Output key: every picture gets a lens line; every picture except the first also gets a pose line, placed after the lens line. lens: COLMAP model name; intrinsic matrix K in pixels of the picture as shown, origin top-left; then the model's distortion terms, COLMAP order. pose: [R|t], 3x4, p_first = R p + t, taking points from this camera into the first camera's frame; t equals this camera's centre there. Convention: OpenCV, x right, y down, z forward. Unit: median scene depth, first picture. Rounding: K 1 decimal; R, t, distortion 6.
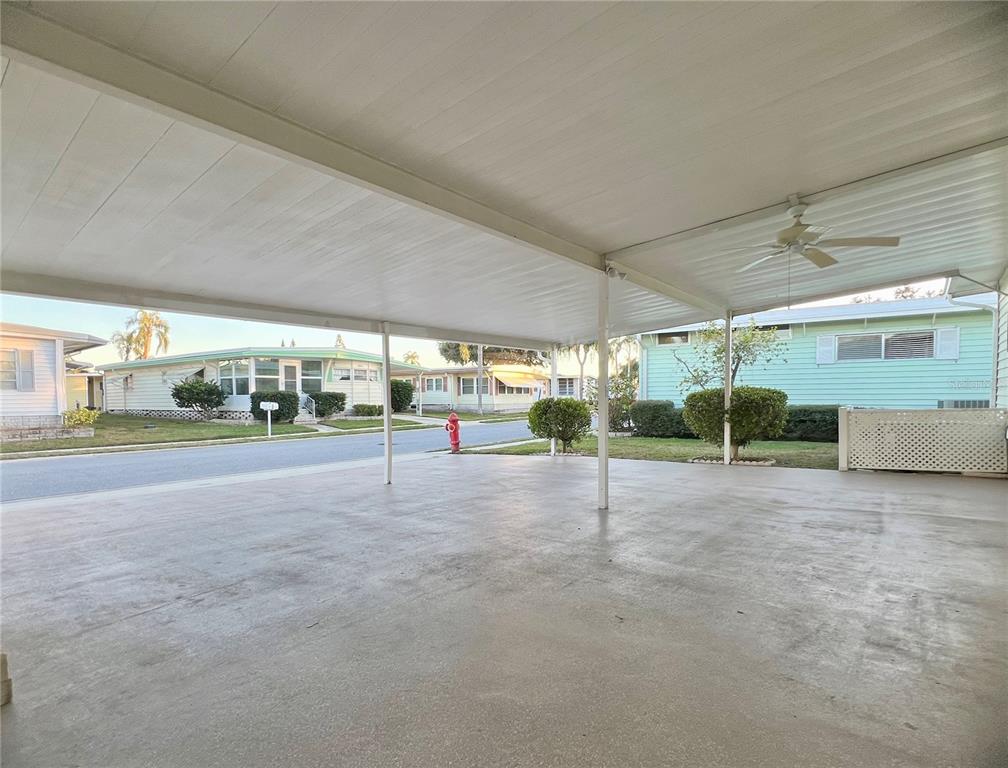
lens RADIAL K [[538.1, 0, 504.0], [0, 538.1, 384.0], [0, 0, 1]] dist [0.000891, 0.000001]
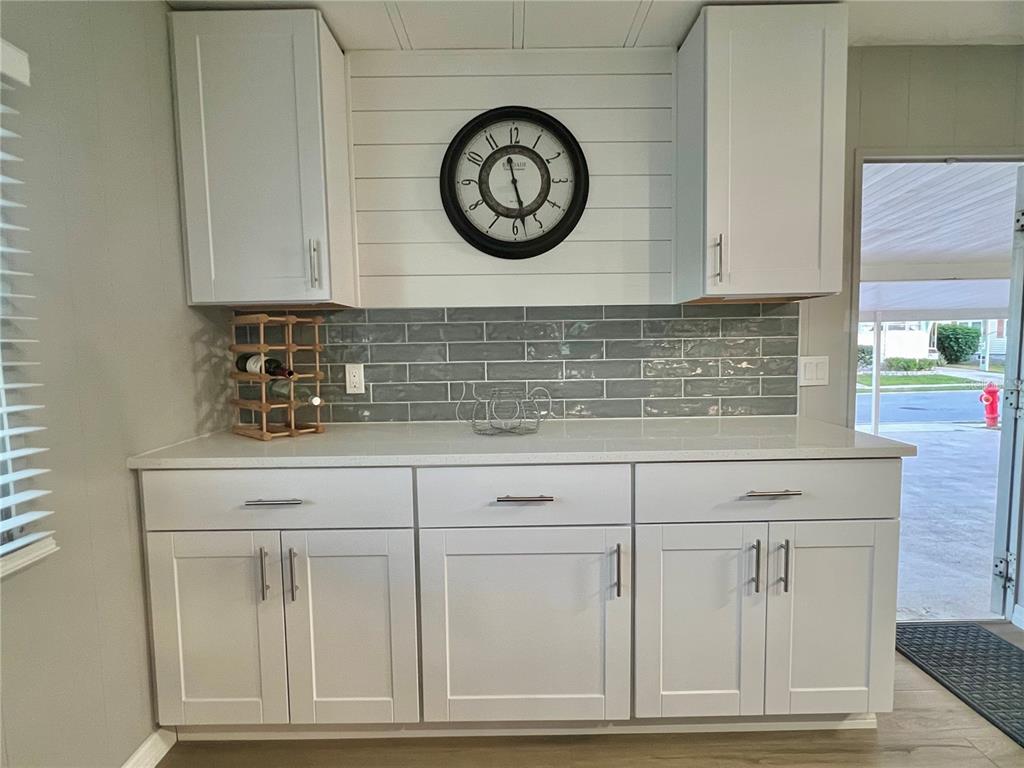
lens RADIAL K [[567.6, 0, 509.2], [0, 567.6, 363.1], [0, 0, 1]] dist [-0.002076, 0.000677]
pose [[0.626127, 0.044395, -0.778456, 0.080039], [0.018535, 0.997248, 0.071781, -0.036506], [0.779501, -0.059373, 0.623581, -0.127219]]
